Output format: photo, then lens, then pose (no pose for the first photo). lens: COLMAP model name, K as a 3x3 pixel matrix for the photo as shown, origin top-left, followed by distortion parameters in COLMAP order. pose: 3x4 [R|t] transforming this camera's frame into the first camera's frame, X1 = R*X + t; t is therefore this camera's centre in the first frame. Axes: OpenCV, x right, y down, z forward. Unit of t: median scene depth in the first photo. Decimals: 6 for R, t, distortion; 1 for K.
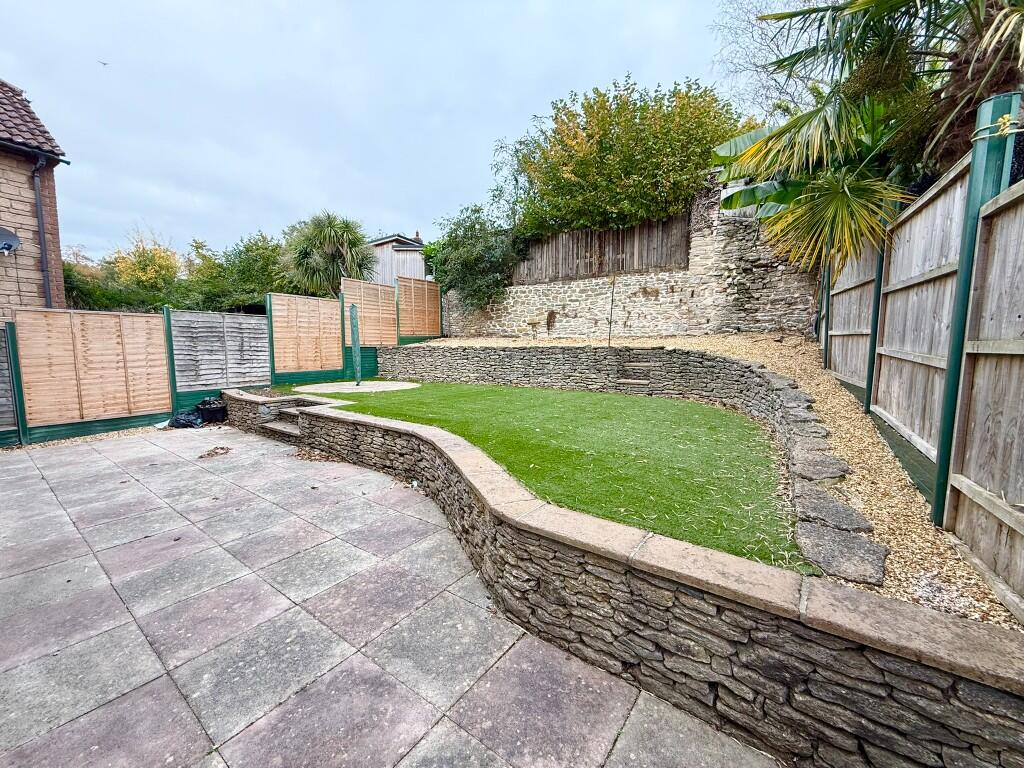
lens RADIAL K [[409.7, 0, 512.5], [0, 409.7, 385.5], [0, 0, 1]] dist [0.000758, 0.000023]
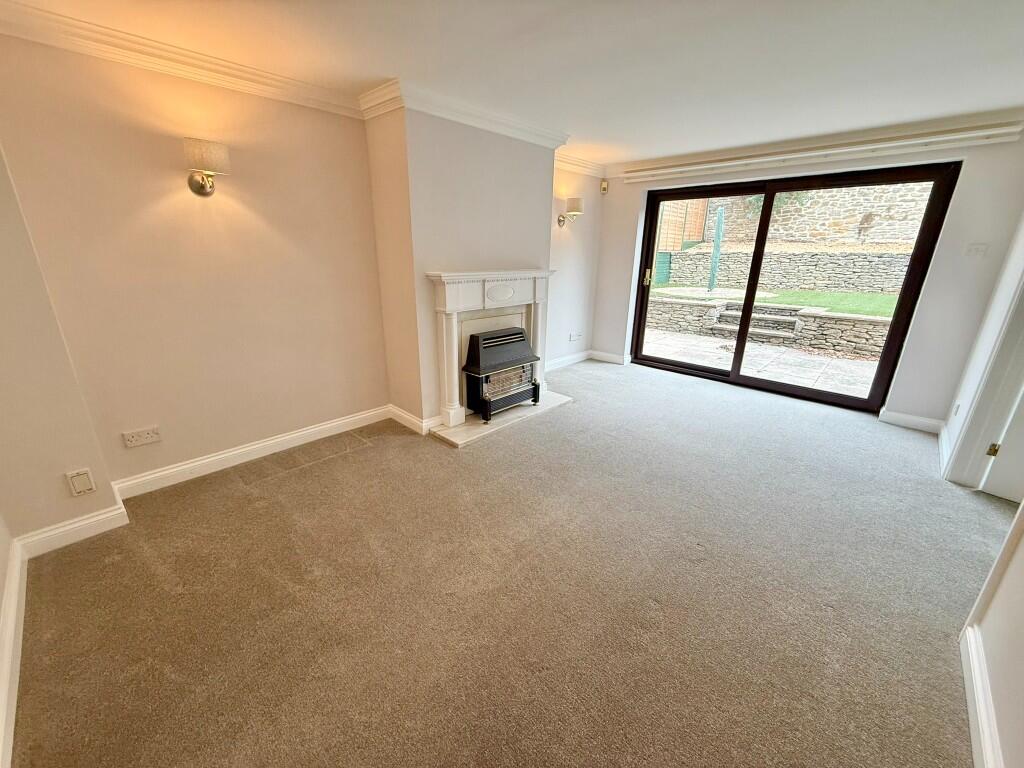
lens RADIAL K [[409.7, 0, 510.2], [0, 409.7, 385.1], [0, 0, 1]] dist [0.000758, 0.000023]
pose [[0.992044, 0.043193, -0.118248, -0.627549], [-0.016421, 0.975671, 0.218624, 0.011432], [0.124814, -0.214943, 0.968618, -0.099916]]
